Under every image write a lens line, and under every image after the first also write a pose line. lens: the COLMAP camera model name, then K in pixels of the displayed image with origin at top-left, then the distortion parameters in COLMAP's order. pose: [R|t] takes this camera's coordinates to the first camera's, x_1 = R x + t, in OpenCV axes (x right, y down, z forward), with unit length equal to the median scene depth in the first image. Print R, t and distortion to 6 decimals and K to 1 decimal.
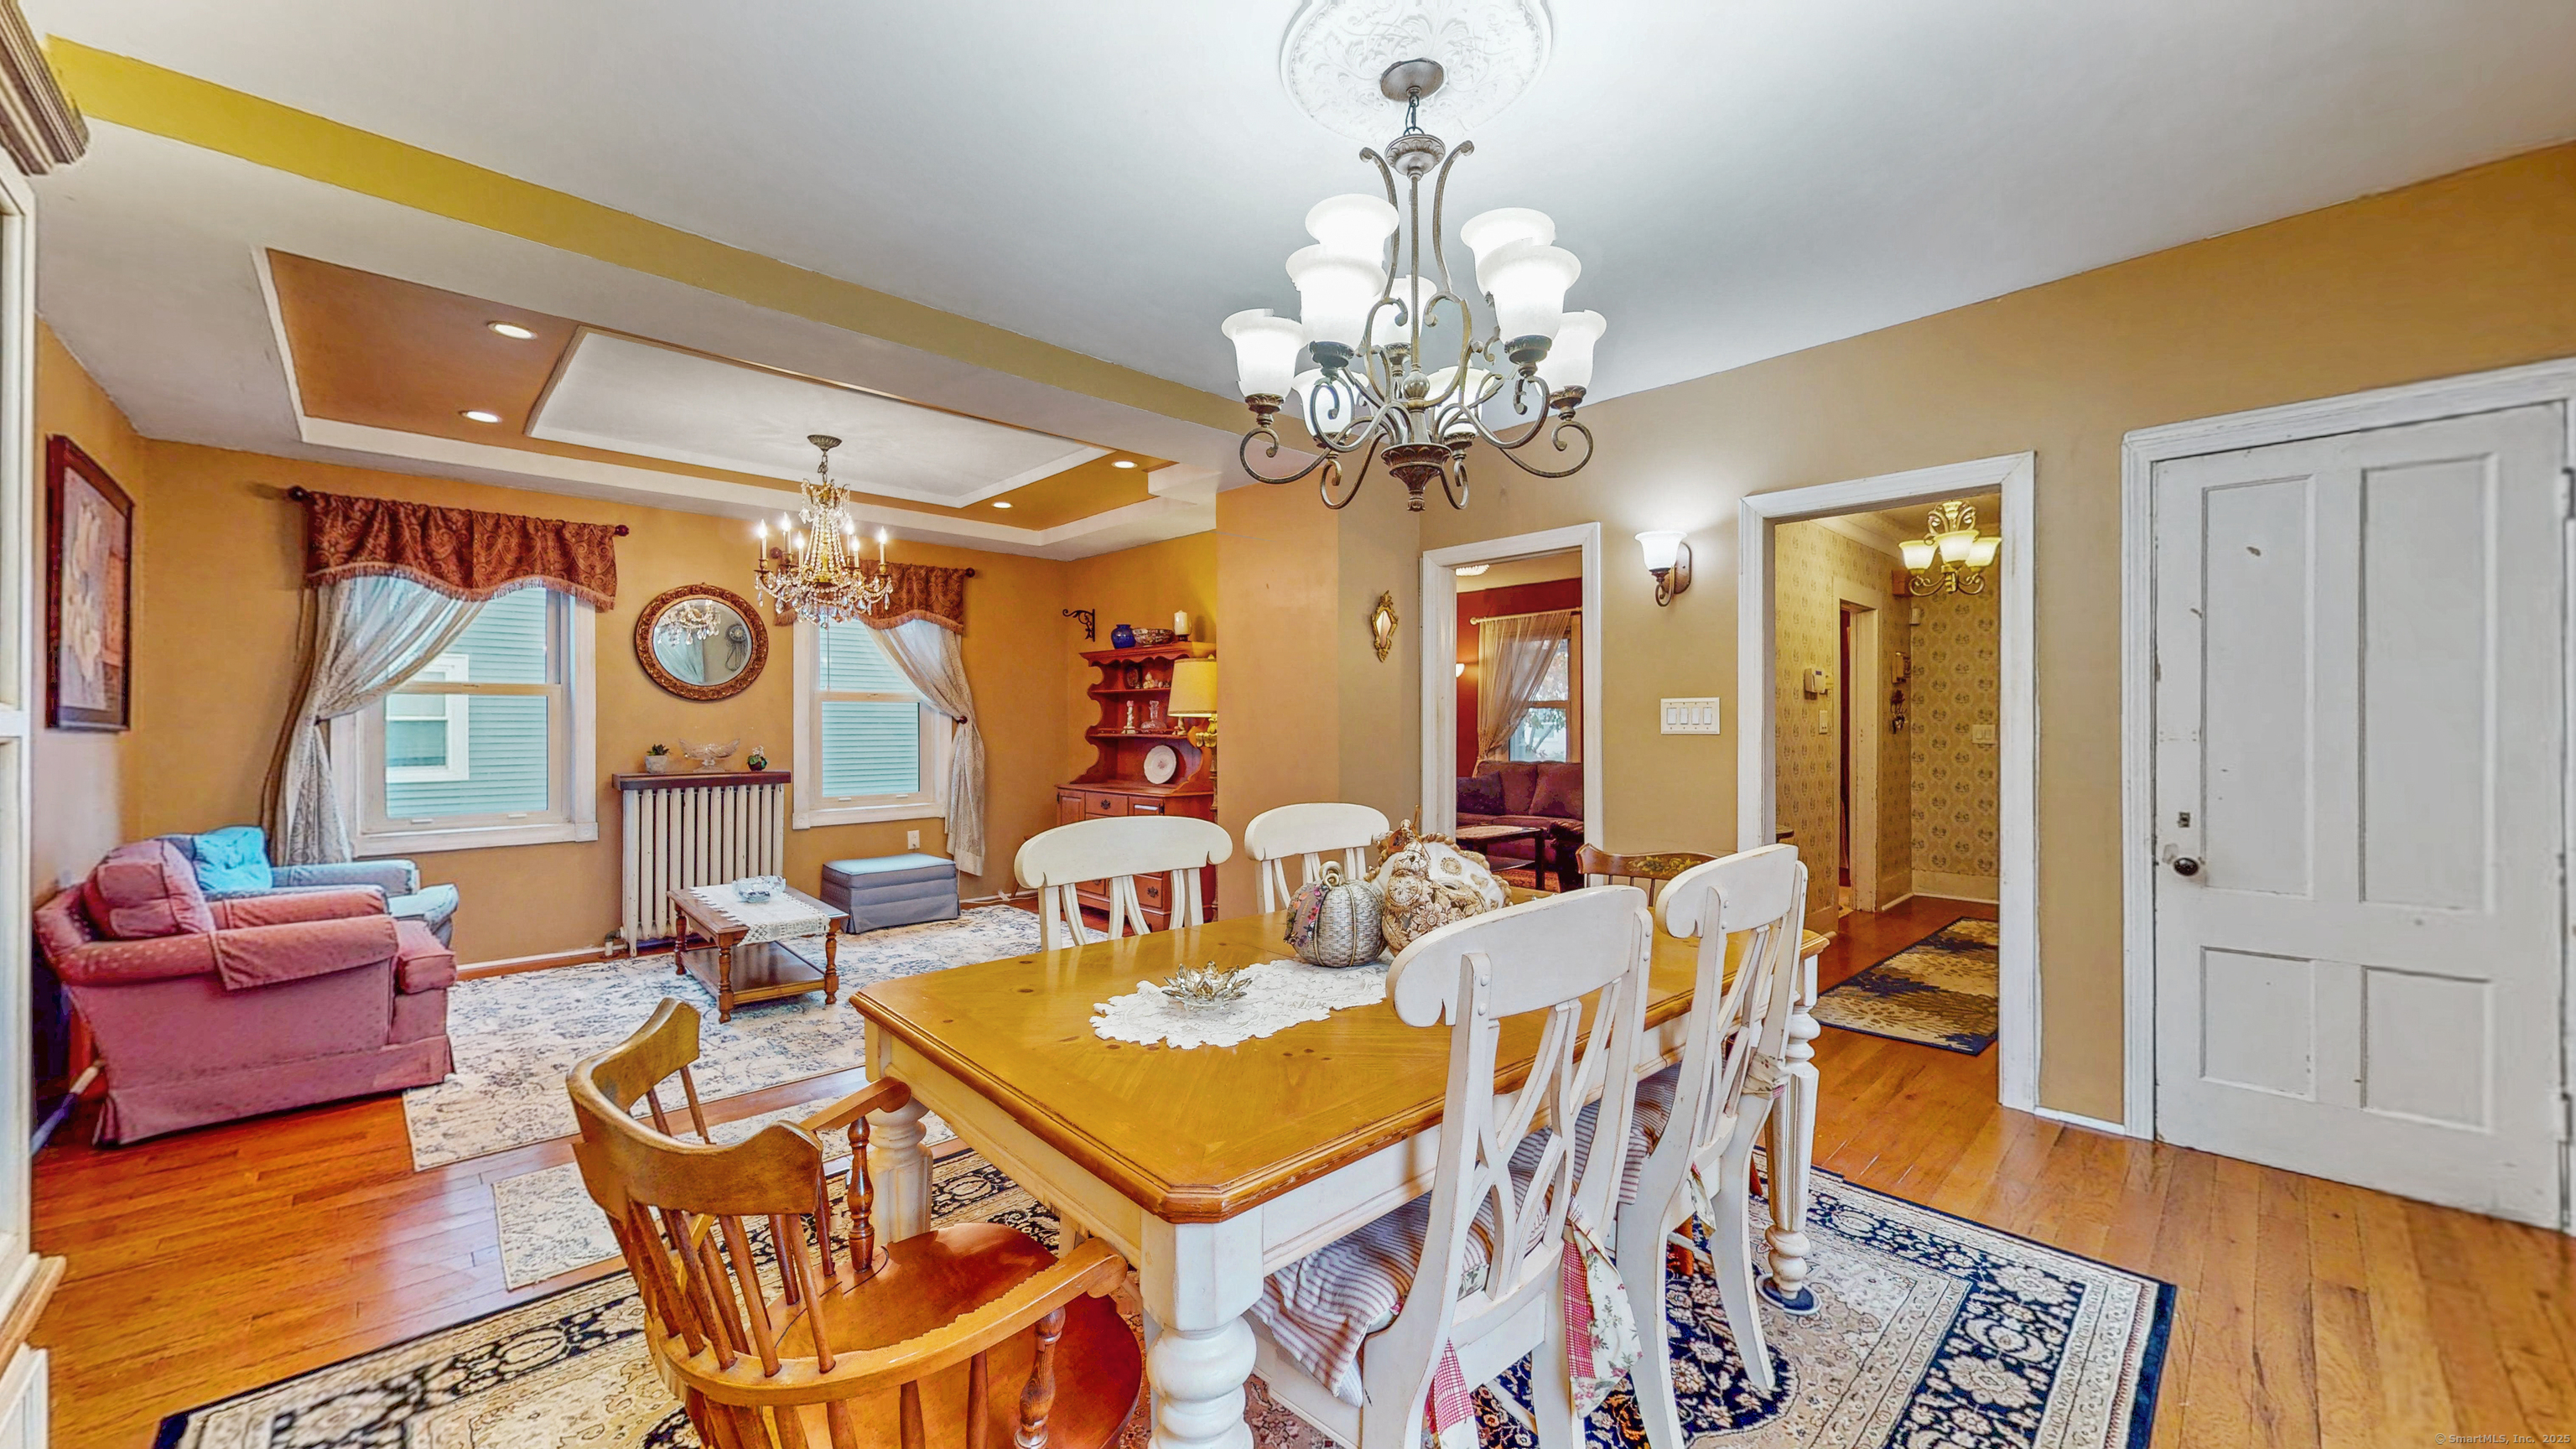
lens RADIAL K [[944.1, 0, 1288.7], [0, 944.1, 727.6], [0, 0, 1]] dist [0.000537, -0.000158]
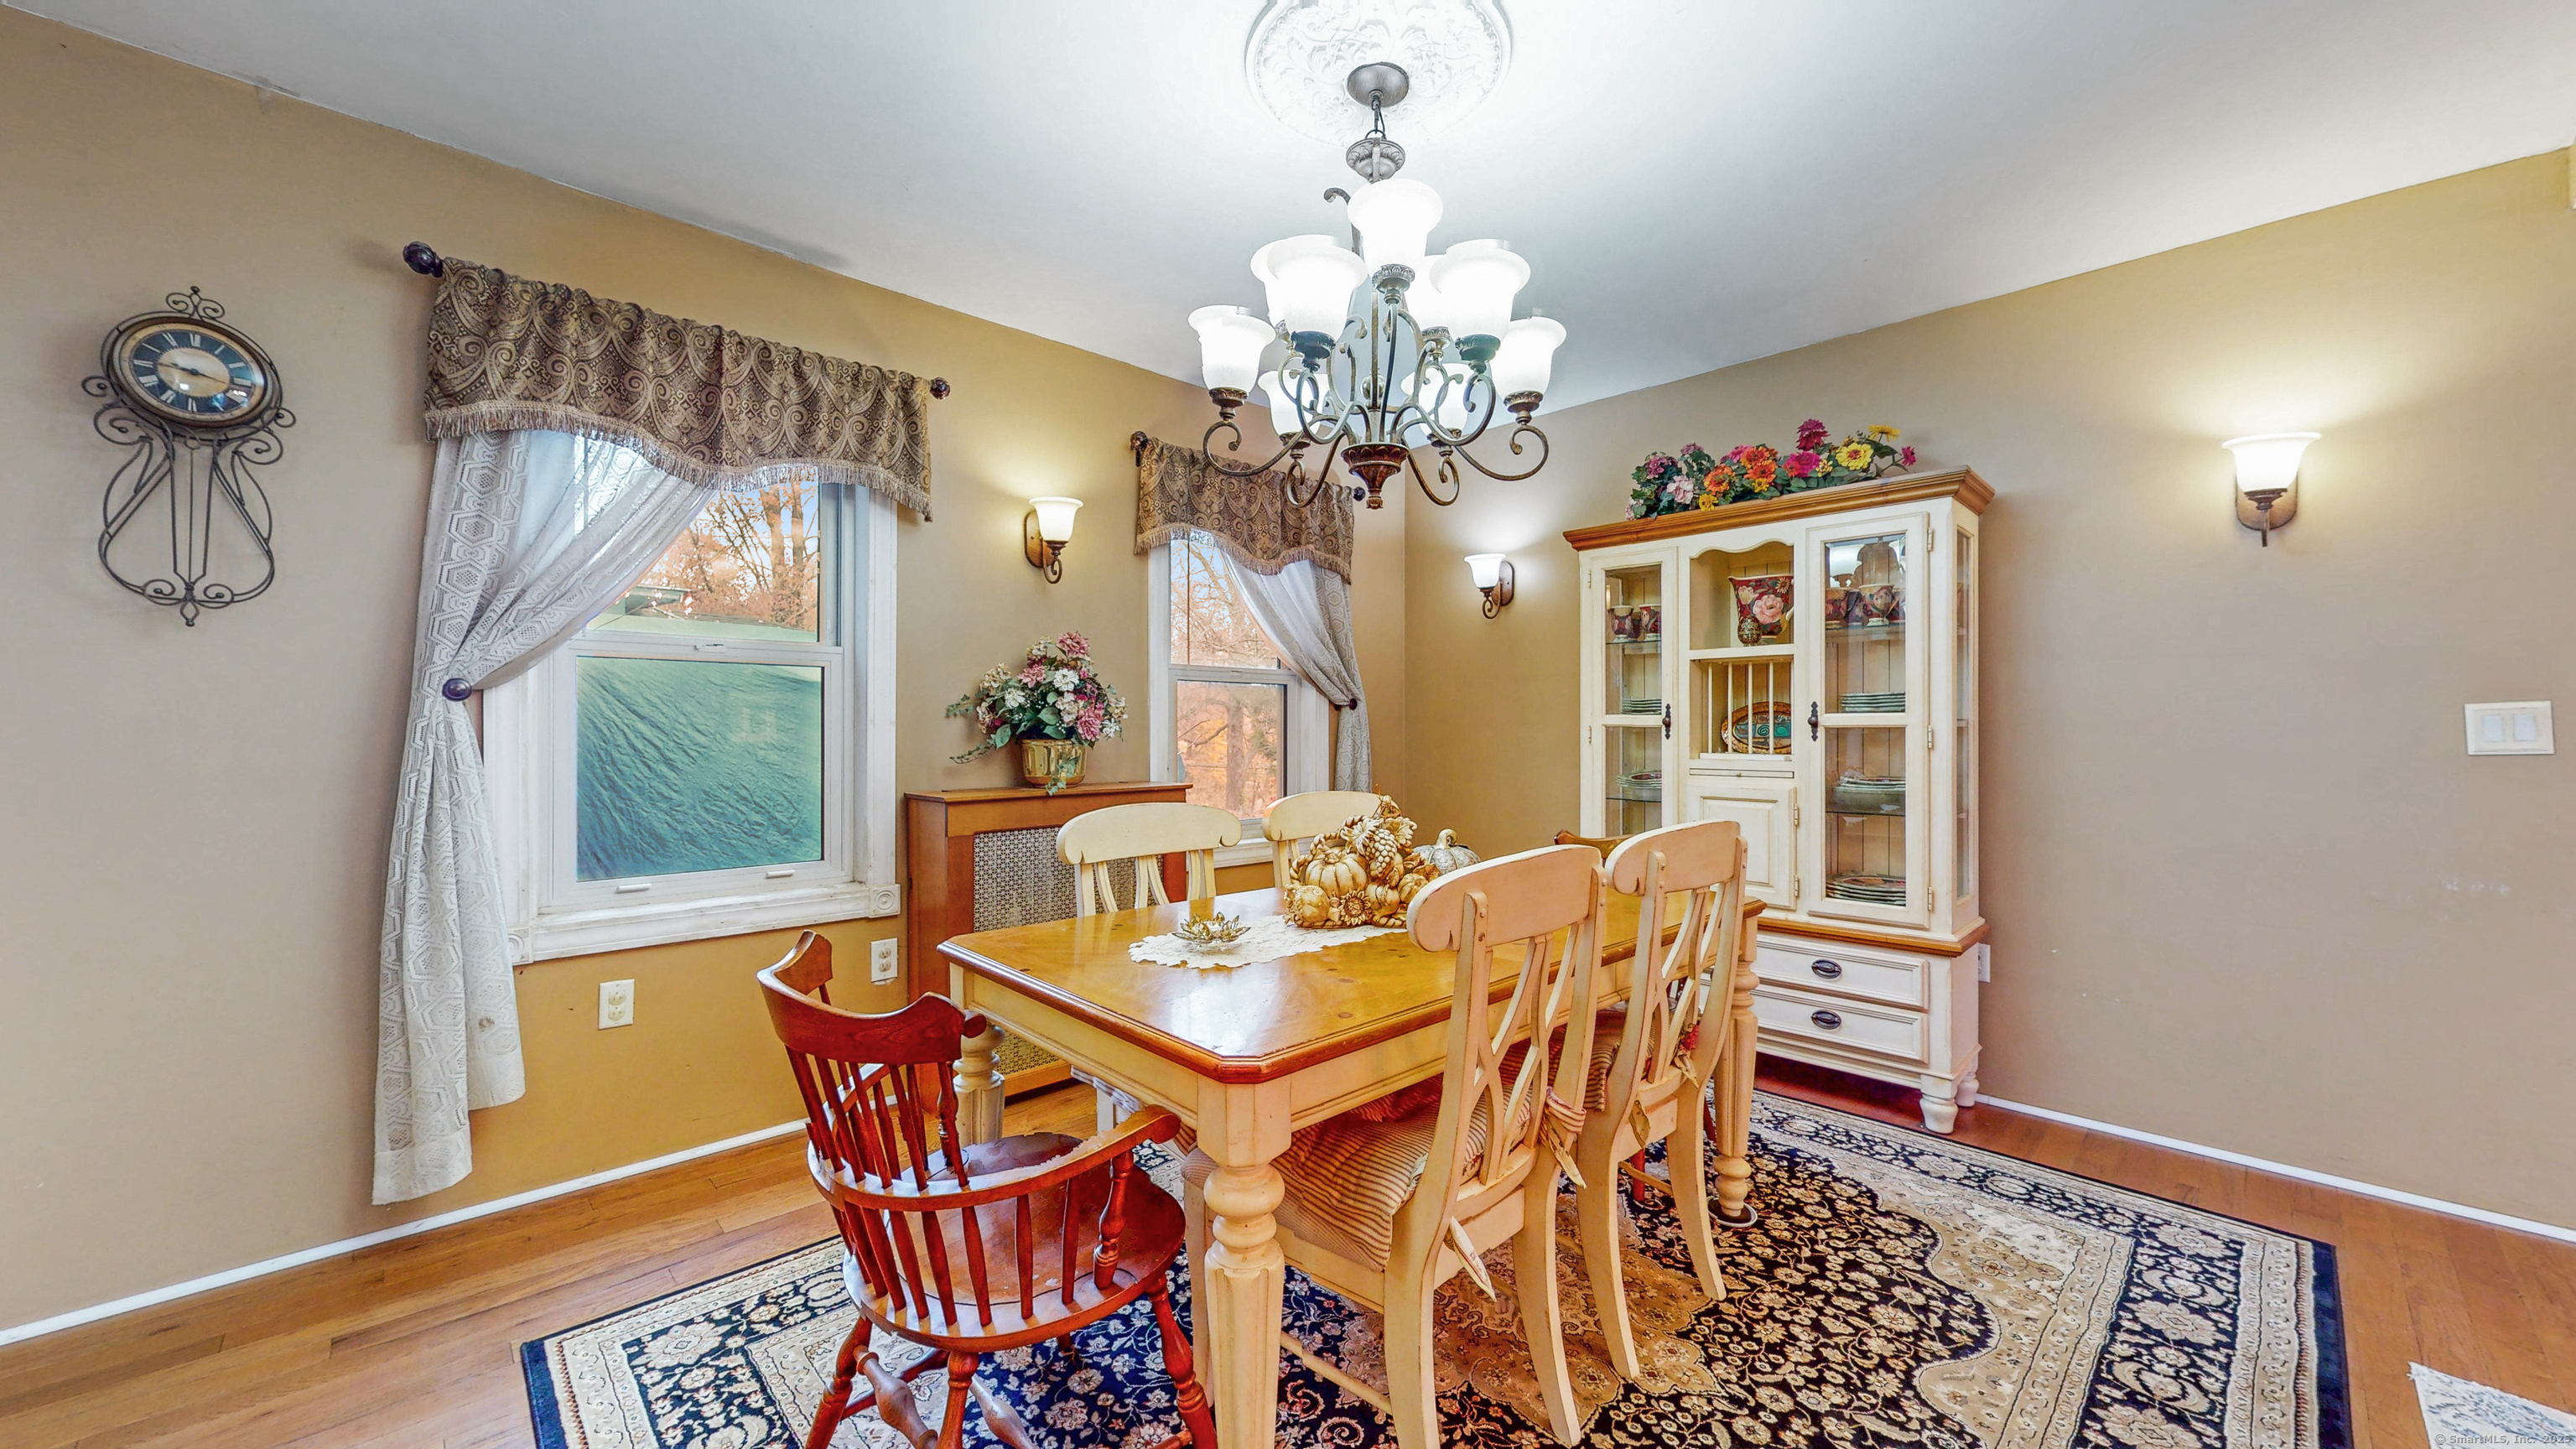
lens RADIAL K [[944.6, 0, 1291.6], [0, 944.6, 731.1], [0, 0, 1]] dist [-0.000185, 0.000135]
pose [[-0.999975, 0.000404, 0.007031, 0.090094], [0.000415, 0.999999, 0.001470, 0.005607], [-0.007030, 0.001472, -0.999974, 0.851966]]
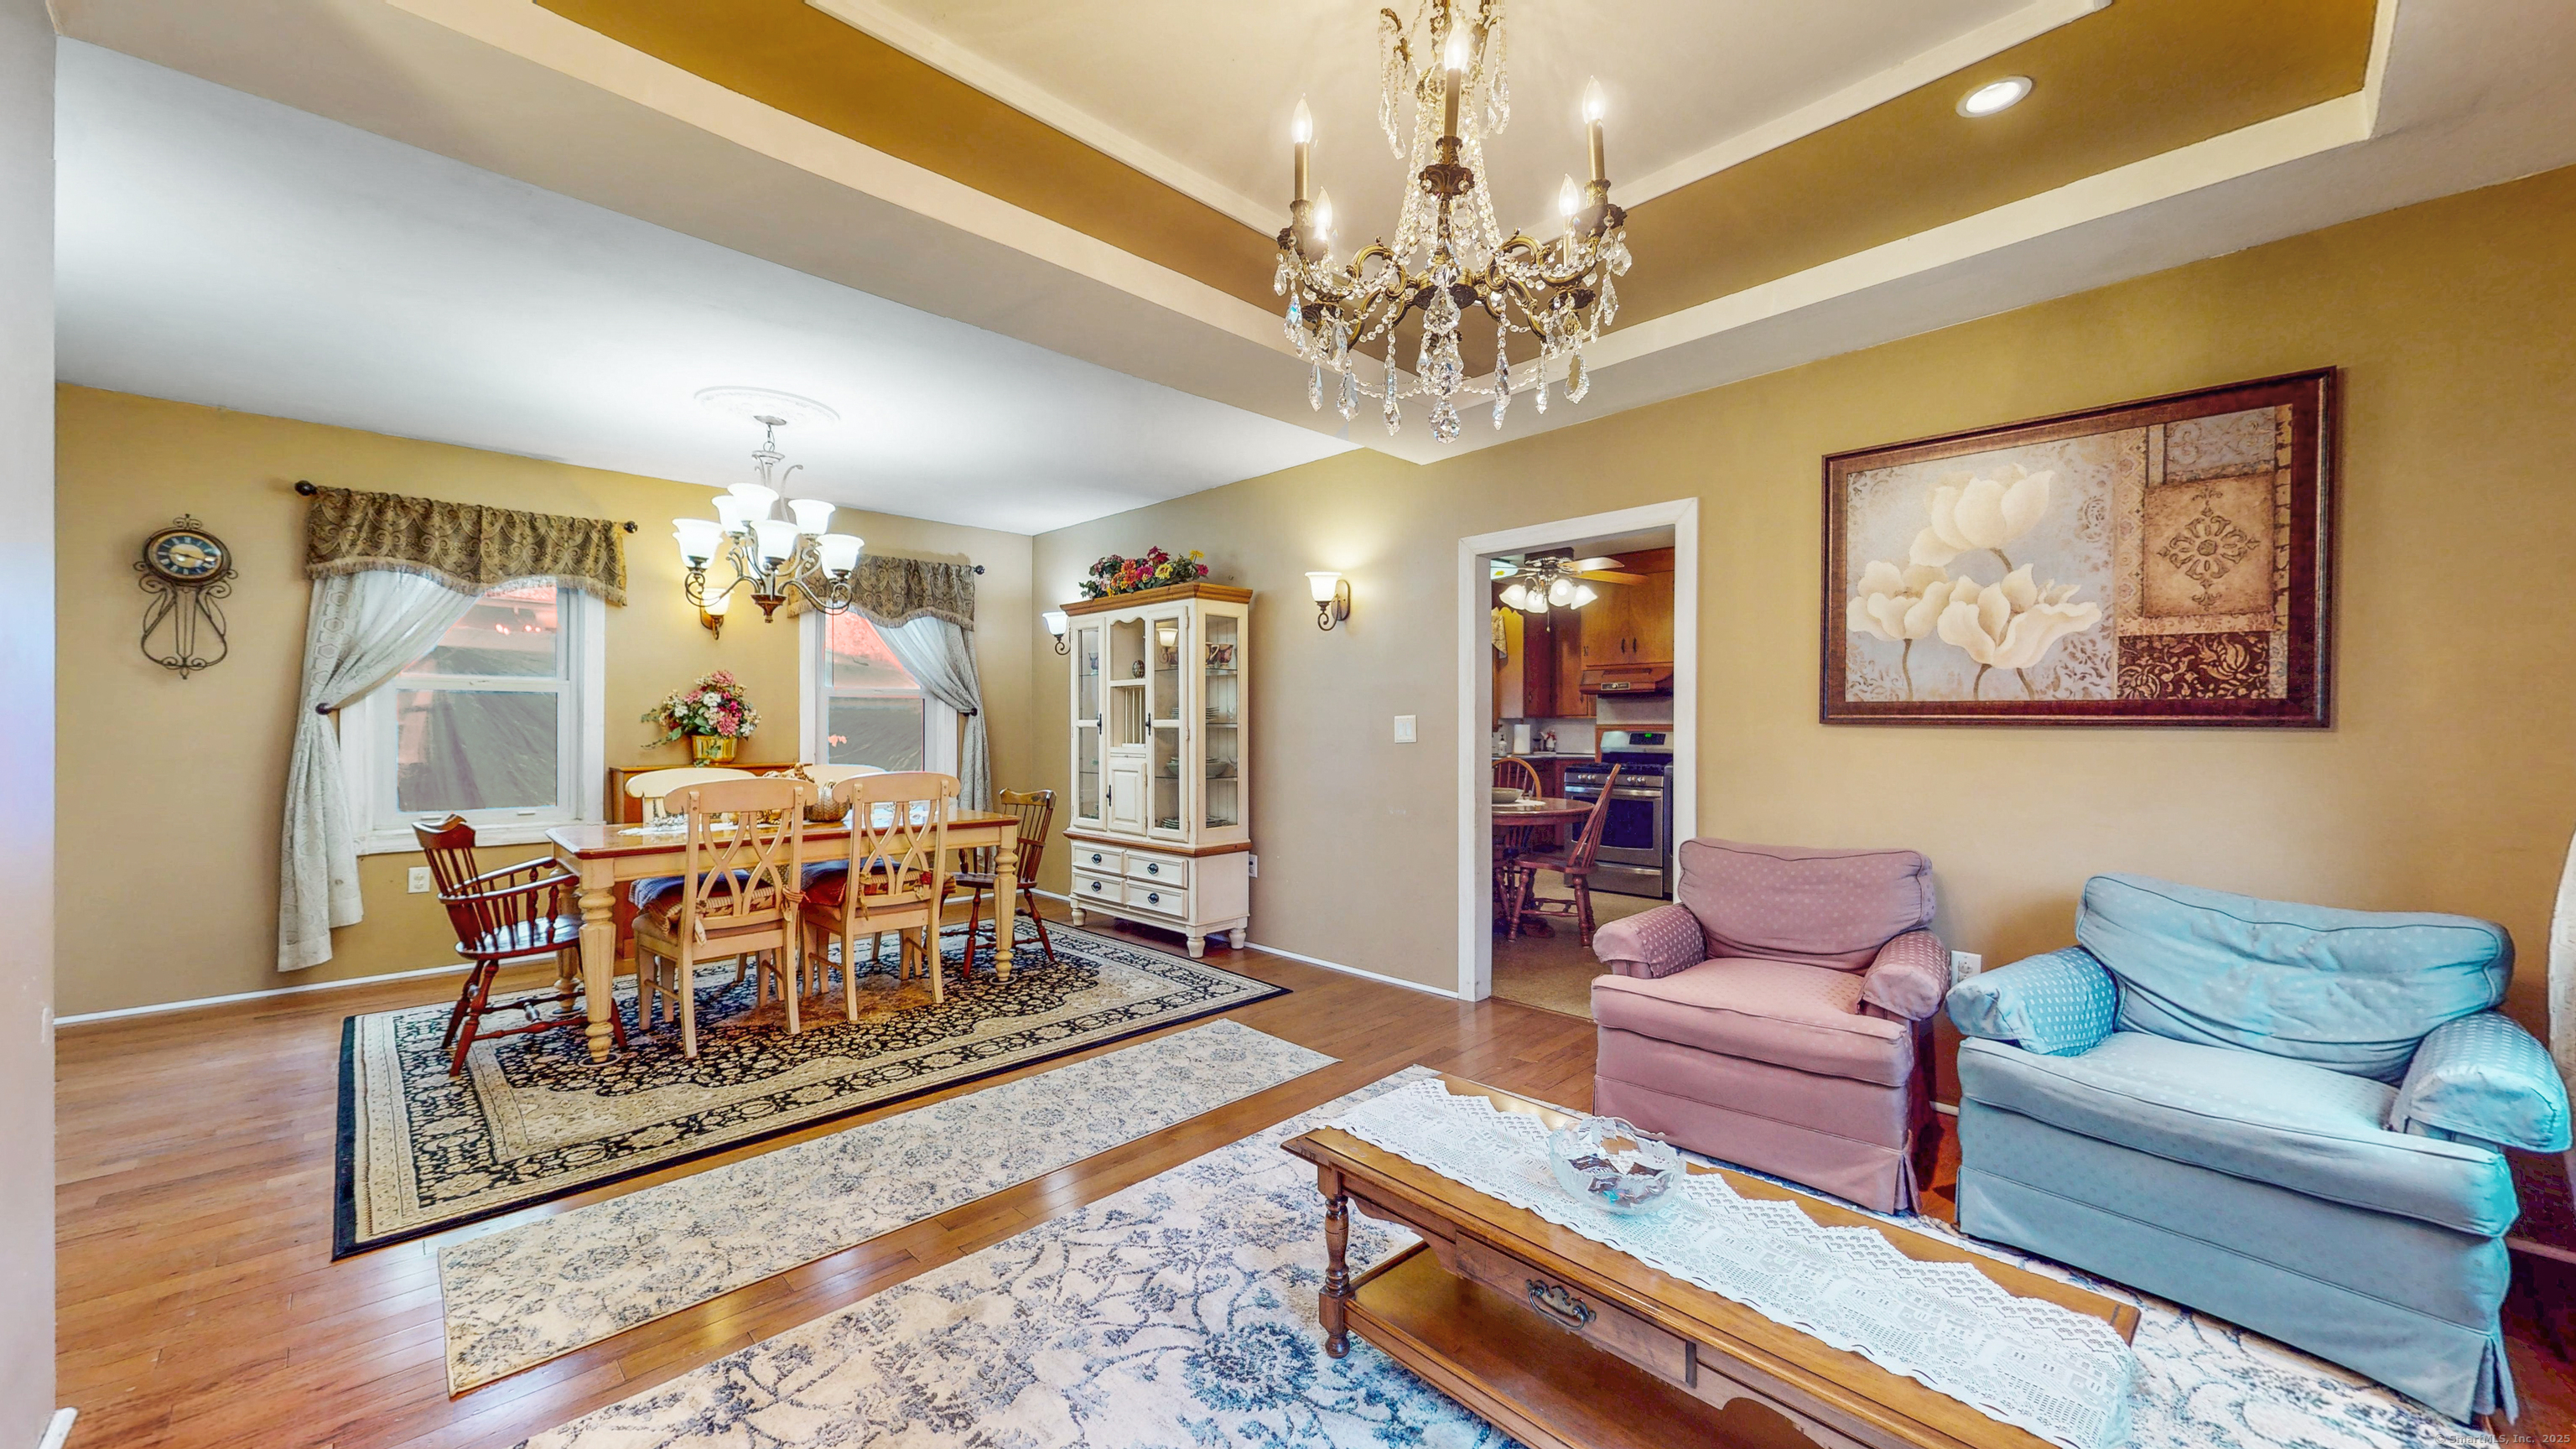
lens RADIAL K [[944.1, 0, 1288.7], [0, 944.1, 727.6], [0, 0, 1]] dist [0.000537, -0.000158]
pose [[-0.999871, 0.000228, -0.016073, -0.419155], [0.000222, 1.000000, 0.000342, 0.003290], [0.016073, 0.000338, -0.999871, 1.321404]]
